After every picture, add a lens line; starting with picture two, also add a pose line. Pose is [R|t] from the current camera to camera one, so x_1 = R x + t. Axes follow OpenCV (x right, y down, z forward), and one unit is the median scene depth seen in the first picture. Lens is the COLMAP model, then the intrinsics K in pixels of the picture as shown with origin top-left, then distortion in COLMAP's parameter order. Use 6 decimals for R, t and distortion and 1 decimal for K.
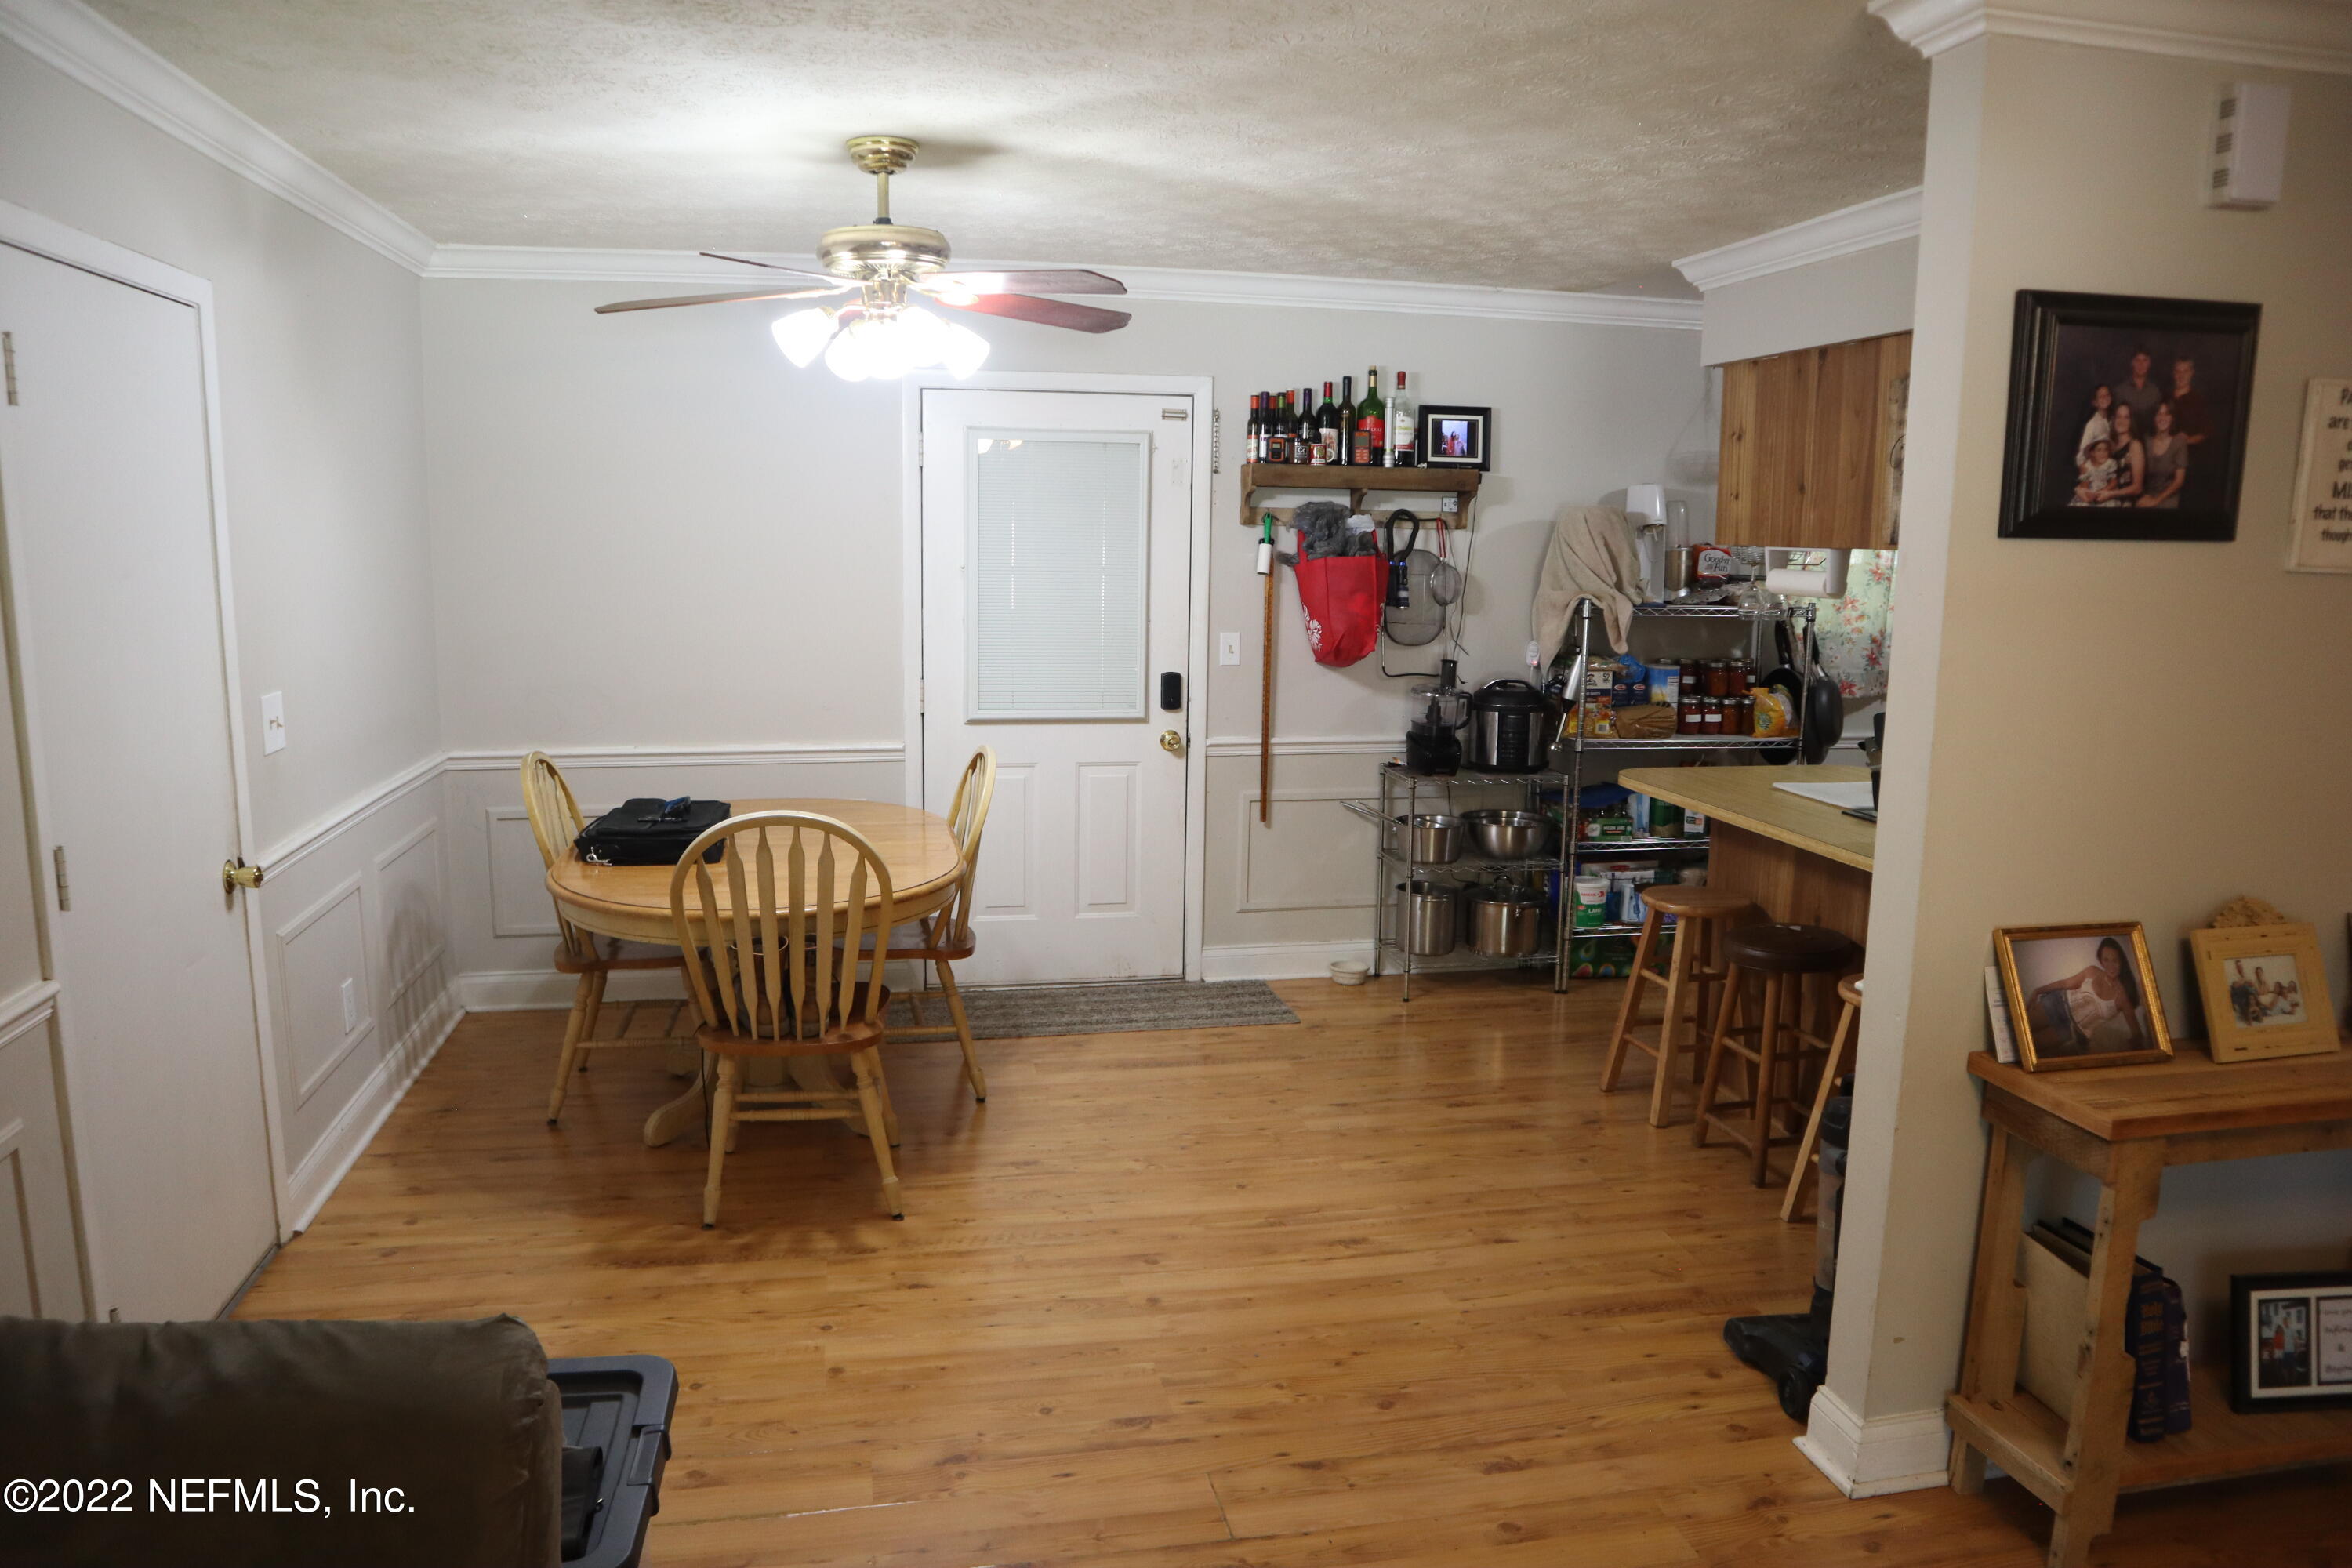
lens RADIAL K [[1647.1, 0, 1175.0], [0, 1647.1, 789.7], [0, 0, 1]] dist [-0.090552, 0.035634]
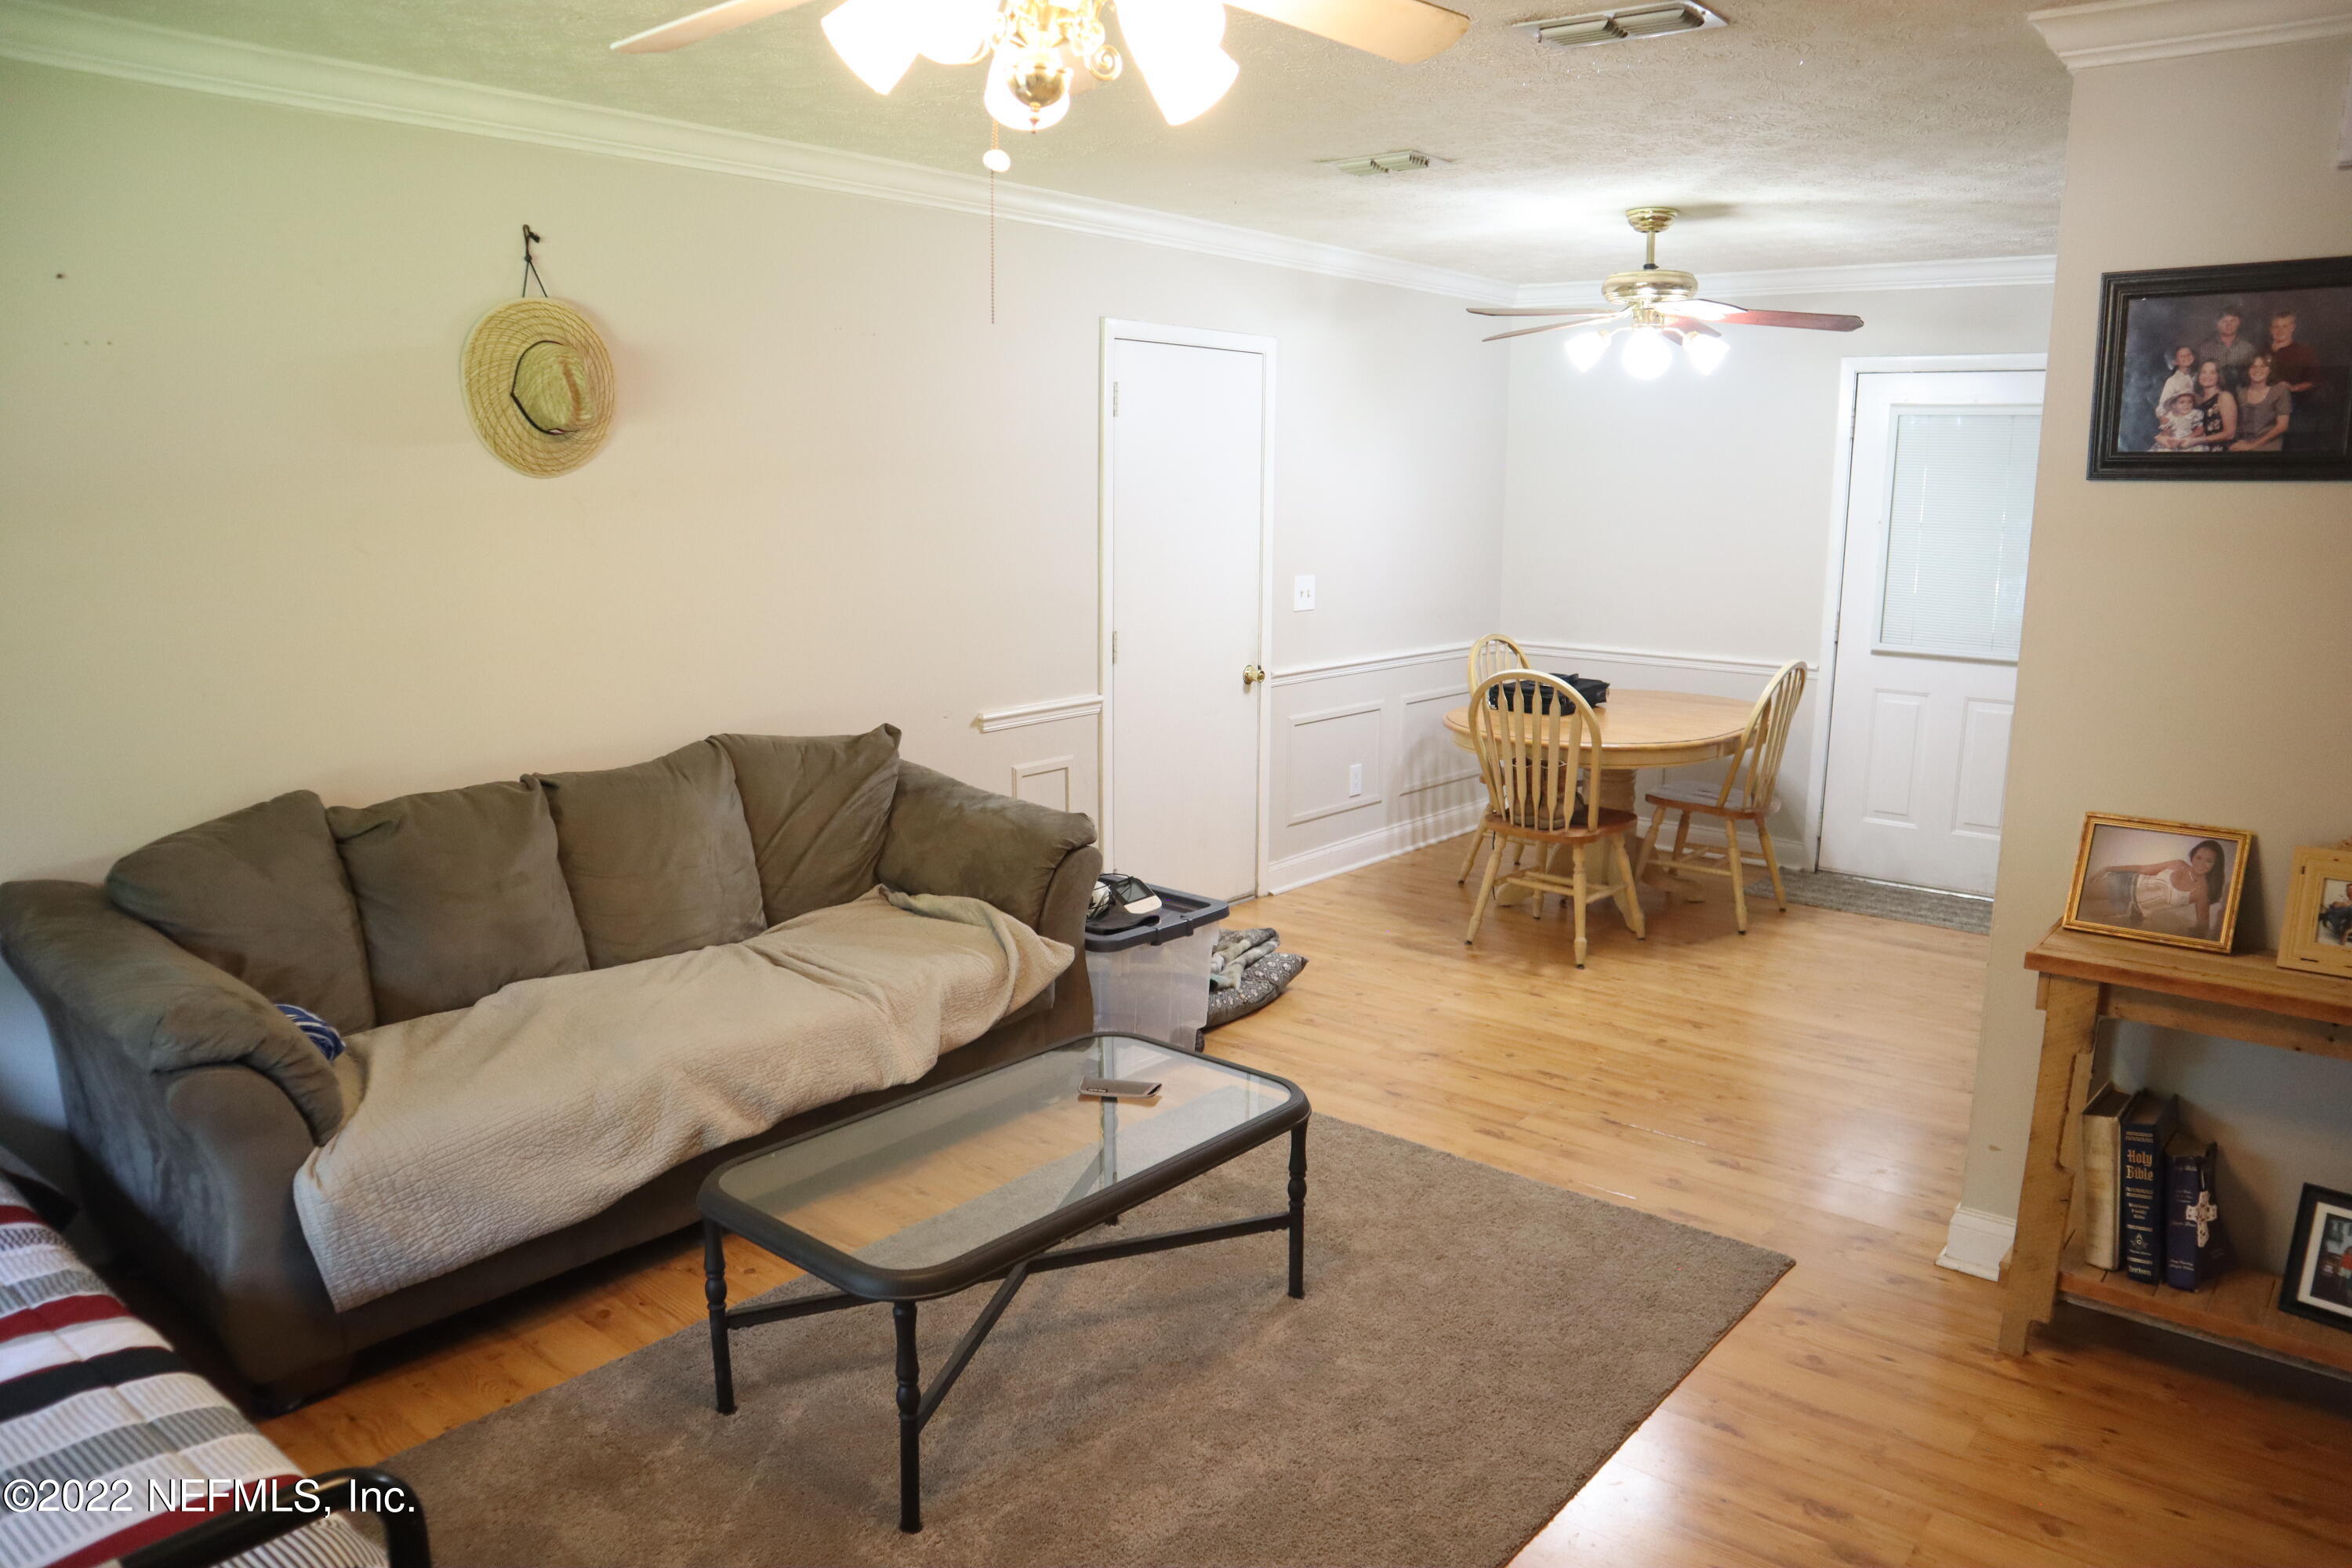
lens RADIAL K [[1647.1, 0, 1176.0], [0, 1647.1, 786.6], [0, 0, 1]] dist [-0.090552, 0.035634]
pose [[0.616326, 0.134705, -0.775885, 0.720905], [-0.123524, 0.989602, 0.073688, 0.045534], [0.777743, 0.050425, 0.626556, -0.183044]]
